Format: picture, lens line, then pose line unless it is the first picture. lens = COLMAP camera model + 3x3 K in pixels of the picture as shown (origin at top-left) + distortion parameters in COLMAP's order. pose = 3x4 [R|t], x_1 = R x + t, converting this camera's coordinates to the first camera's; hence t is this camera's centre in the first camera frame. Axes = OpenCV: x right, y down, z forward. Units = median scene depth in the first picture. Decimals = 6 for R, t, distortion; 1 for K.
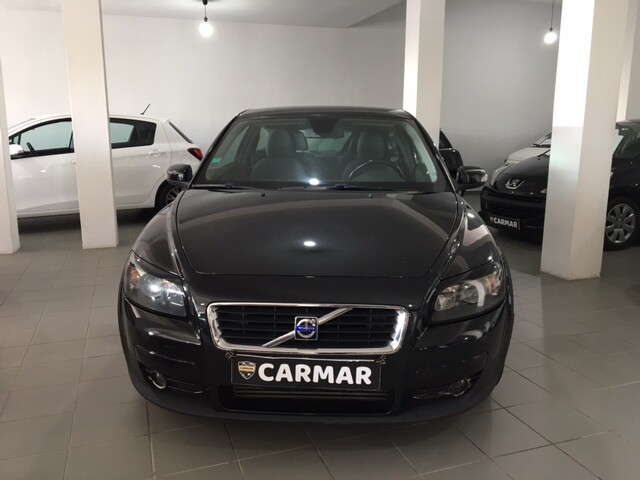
lens RADIAL K [[526.8, 0, 319.8], [0, 526.8, 240.8], [0, 0, 1]] dist [-0.017811, -0.003257]
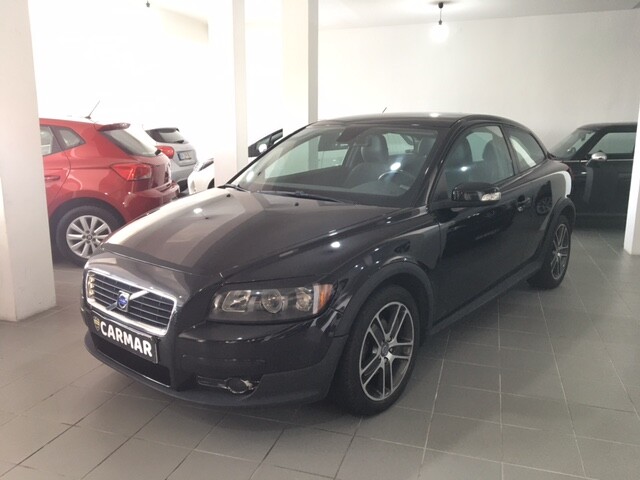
lens RADIAL K [[526.8, 0, 318.9], [0, 526.8, 239.8], [0, 0, 1]] dist [-0.017811, -0.003257]
pose [[0.812640, 0.124260, -0.569365, 0.450405], [-0.121043, 0.991686, 0.043666, -0.040180], [0.570058, 0.033433, 0.820924, 0.091120]]
